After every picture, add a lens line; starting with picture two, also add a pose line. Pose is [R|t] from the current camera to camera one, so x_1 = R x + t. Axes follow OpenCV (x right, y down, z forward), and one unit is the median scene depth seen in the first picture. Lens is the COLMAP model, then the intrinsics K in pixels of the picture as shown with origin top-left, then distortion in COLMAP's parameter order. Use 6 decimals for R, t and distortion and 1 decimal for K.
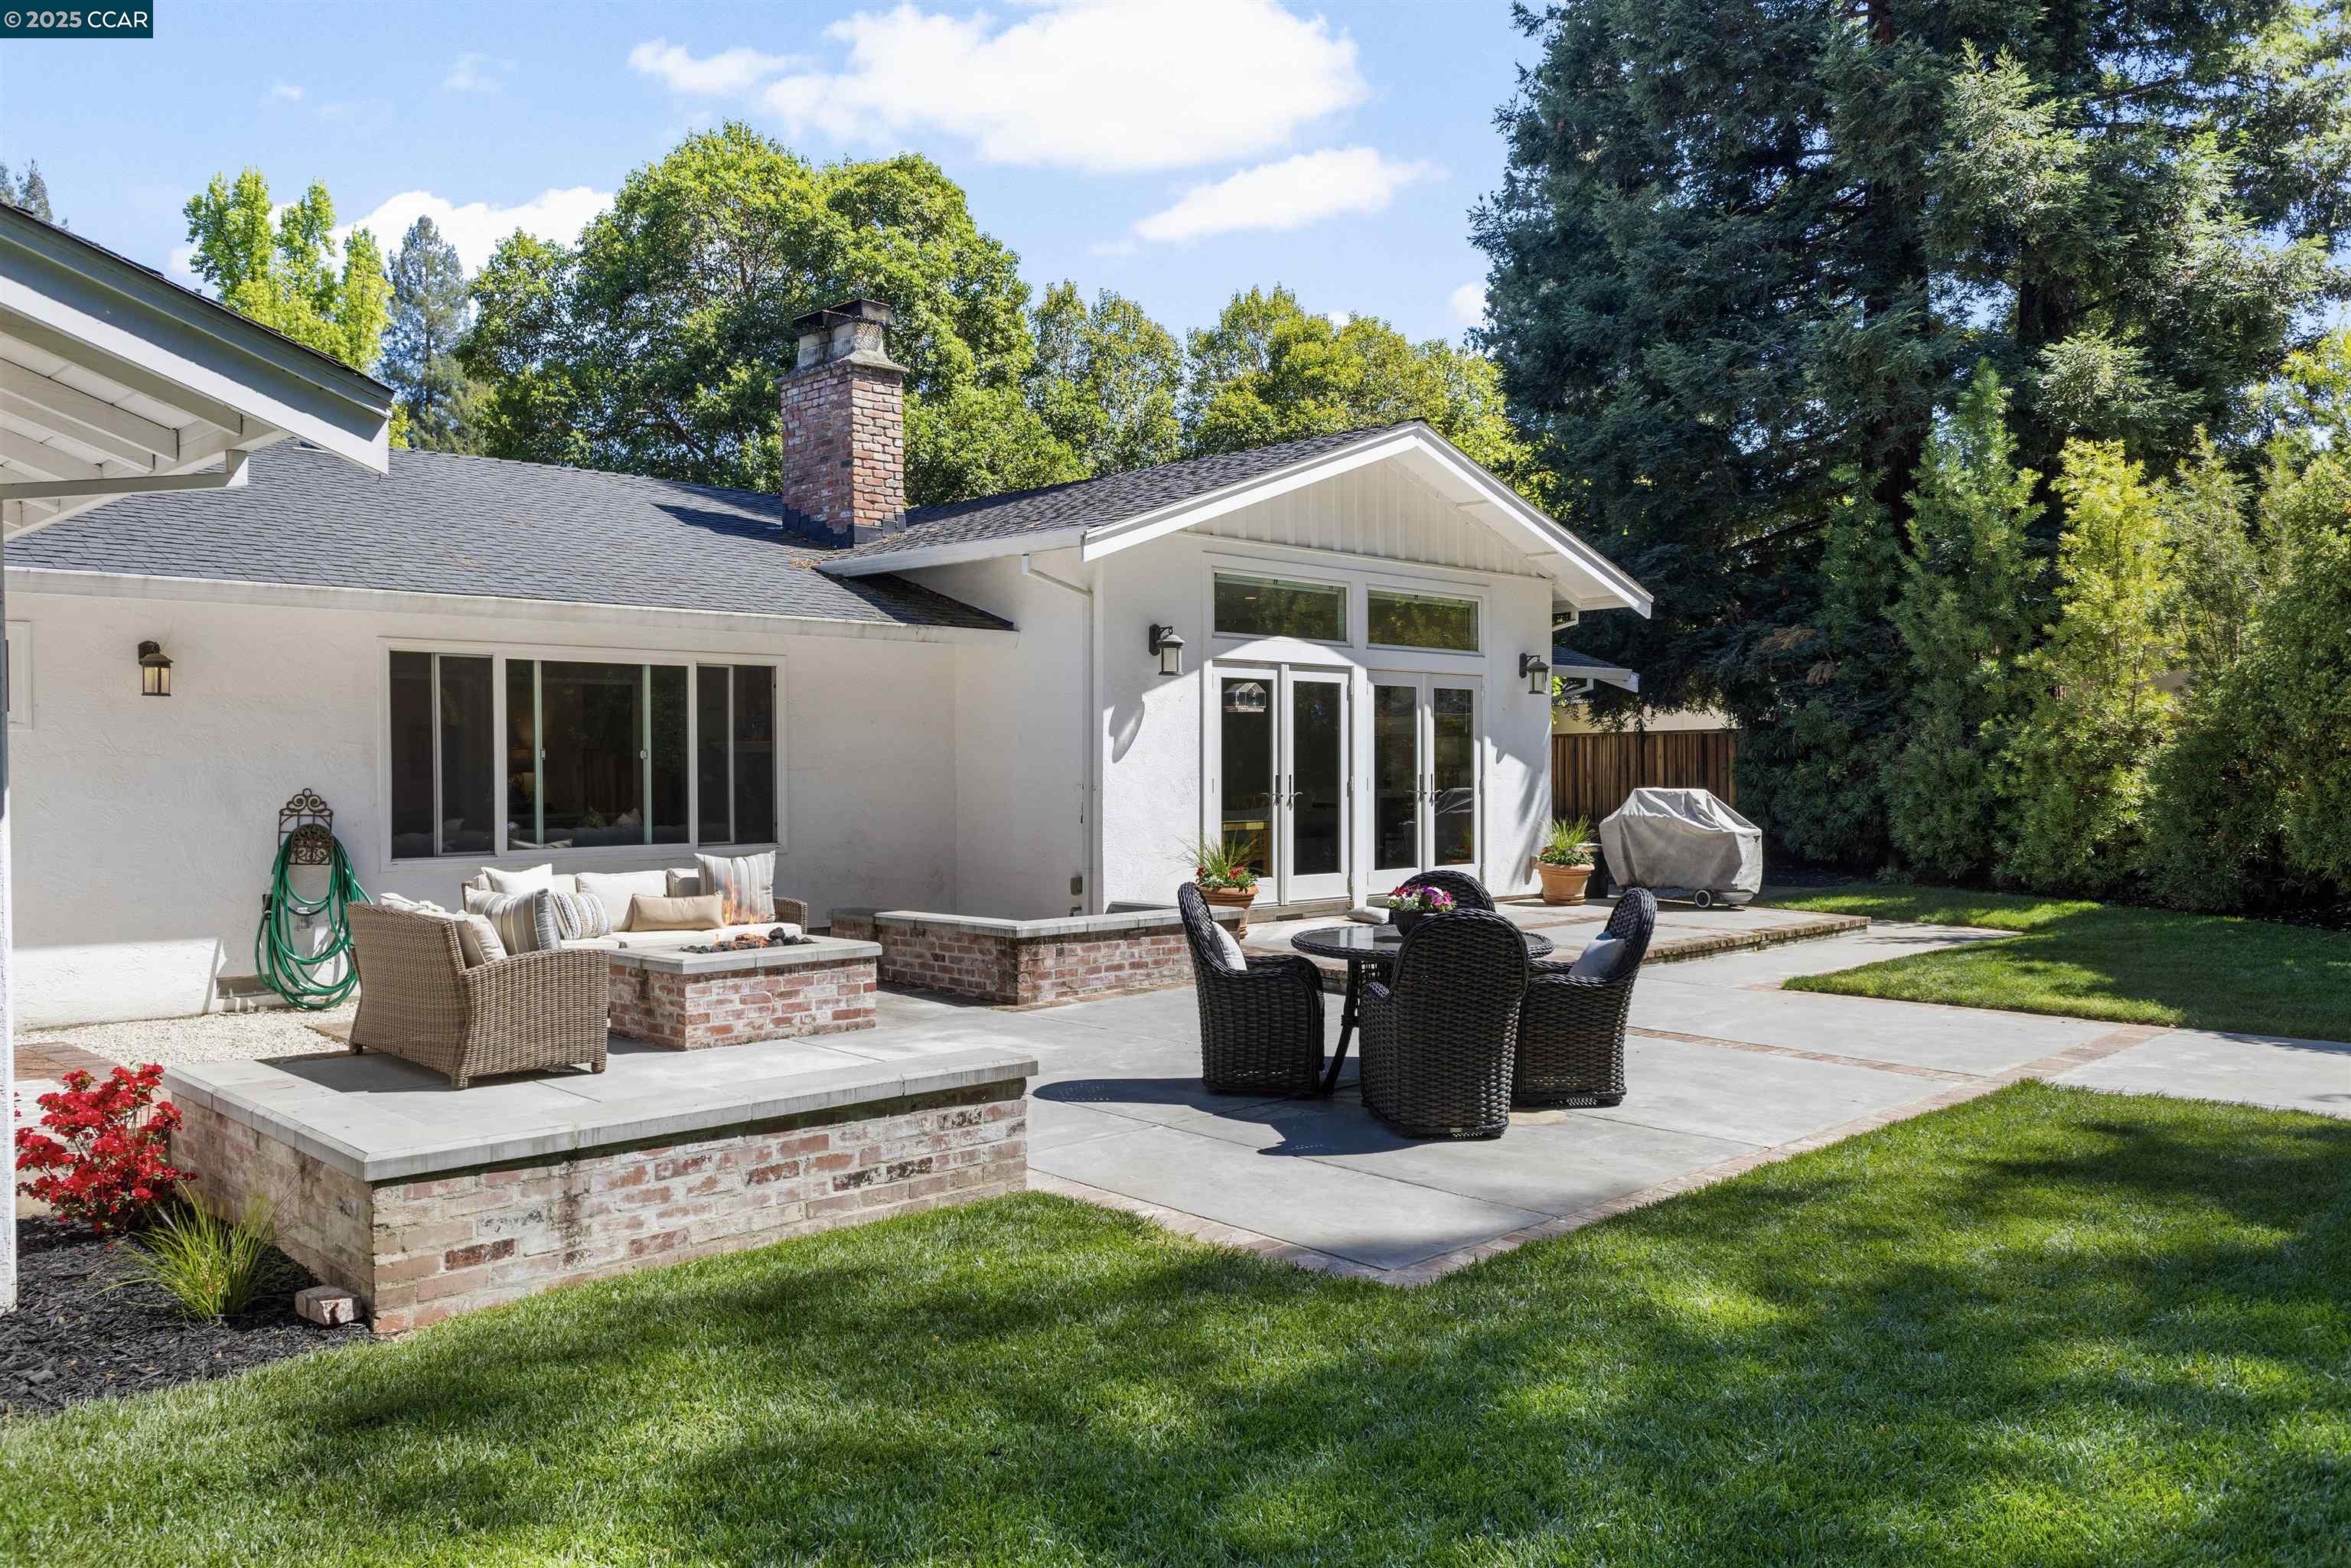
lens RADIAL K [[1743.7, 0, 1175.5], [0, 1743.7, 784.0], [0, 0, 1]] dist [0.027254, -0.000499]
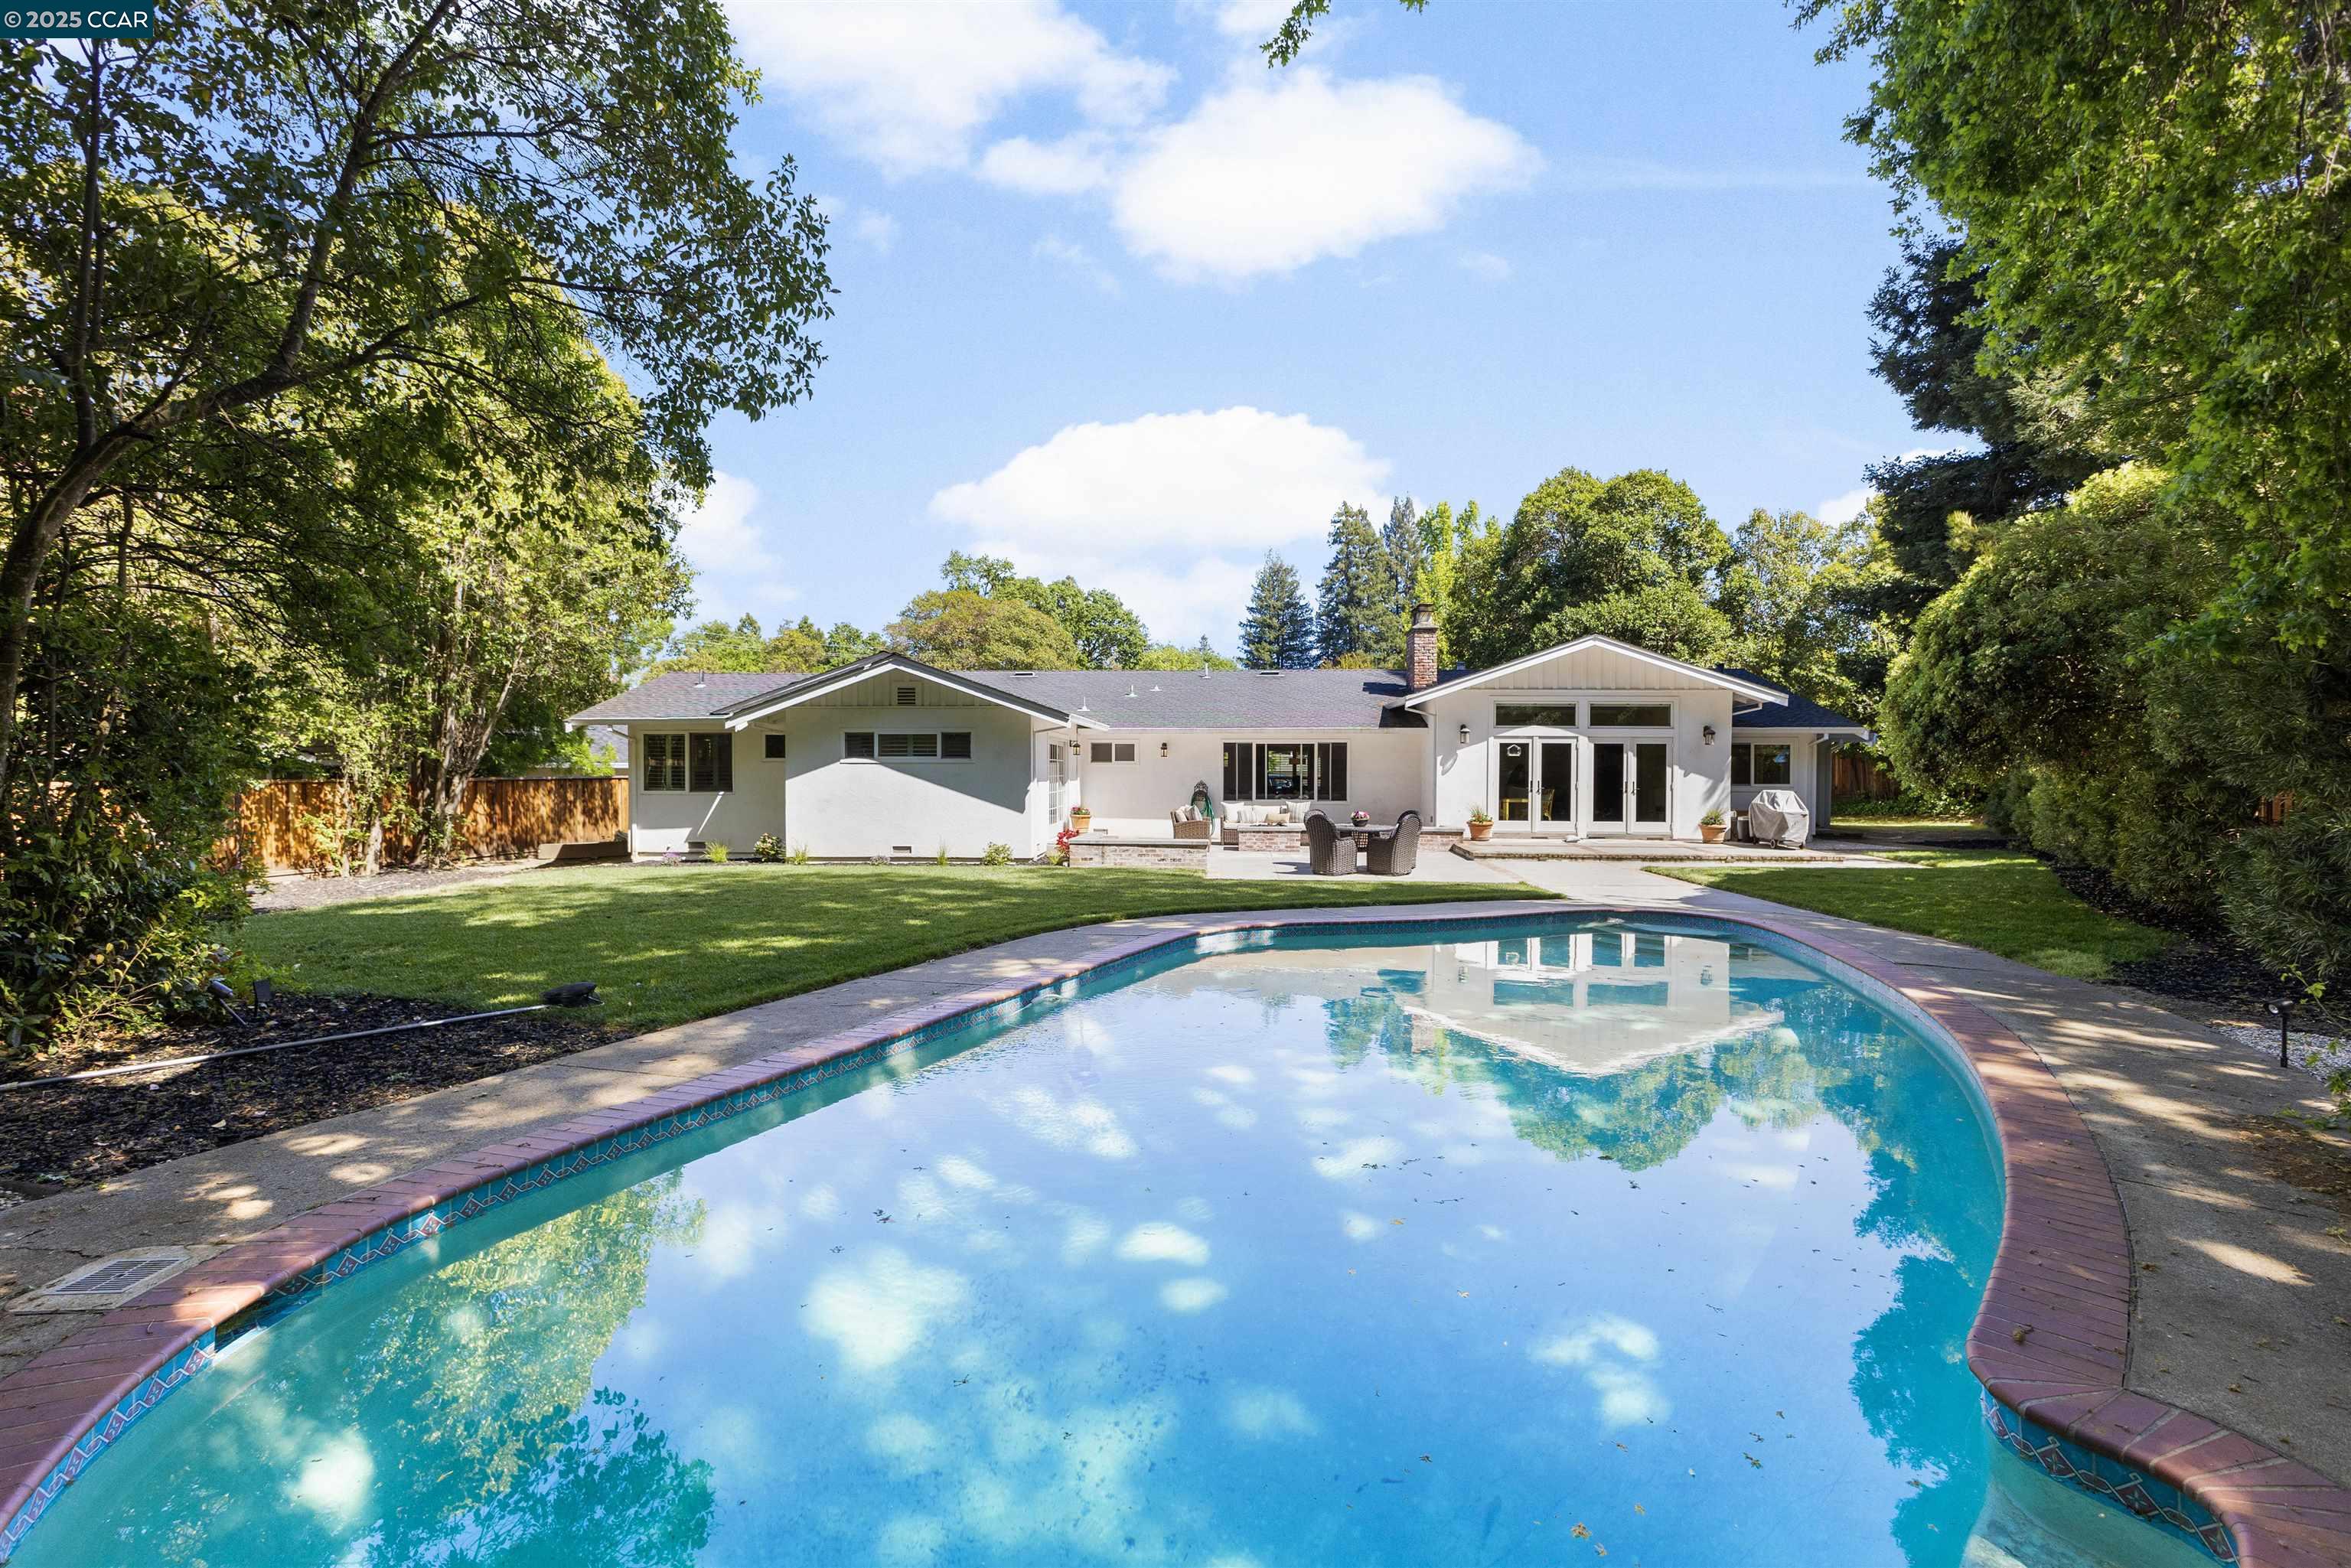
lens RADIAL K [[1031.5, 0, 1175.5], [0, 1031.5, 784.0], [0, 0, 1]] dist [0.011818, 0.000014]
pose [[0.680736, 0.011512, -0.732438, 0.793540], [-0.017528, 0.999846, -0.000576, 0.008852], [0.732319, 0.013230, 0.680833, -0.382382]]
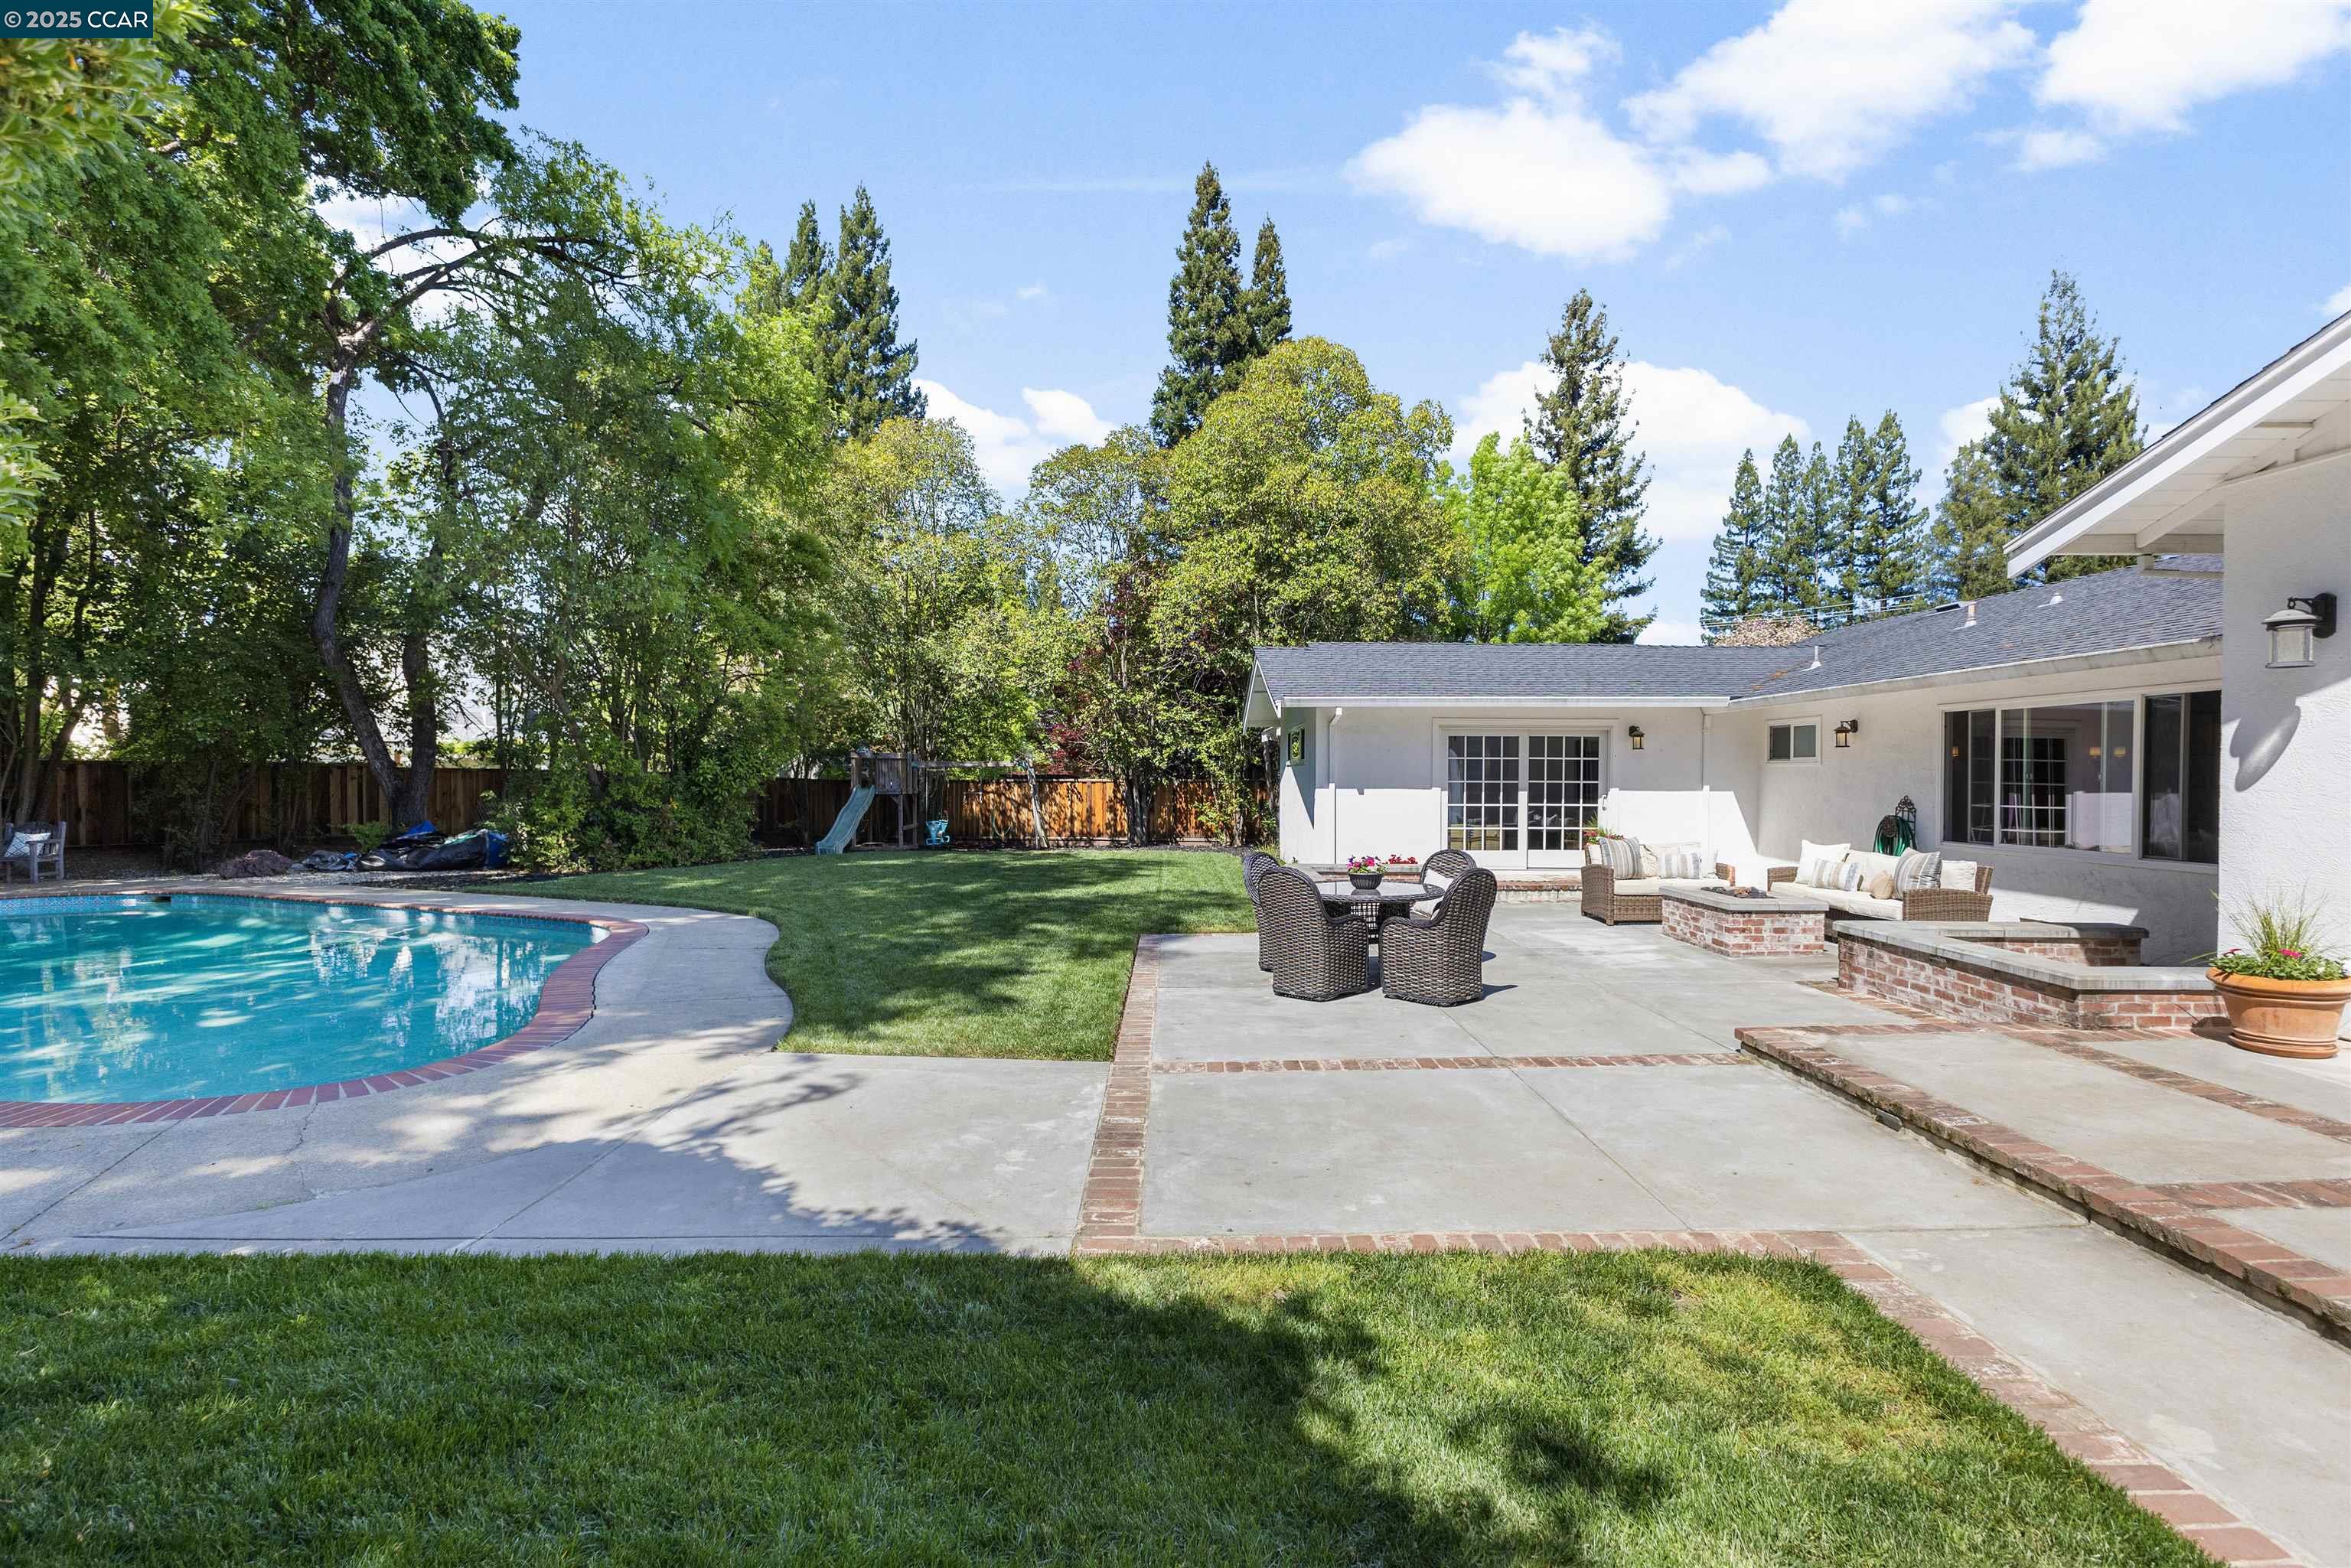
lens RADIAL K [[1031.5, 0, 1175.5], [0, 1031.5, 784.0], [0, 0, 1]] dist [0.011818, 0.000014]
pose [[-0.662340, 0.015392, -0.749045, 0.580709], [-0.004037, 0.999701, 0.024112, -0.022898], [0.749192, 0.018994, -0.662080, 0.864800]]
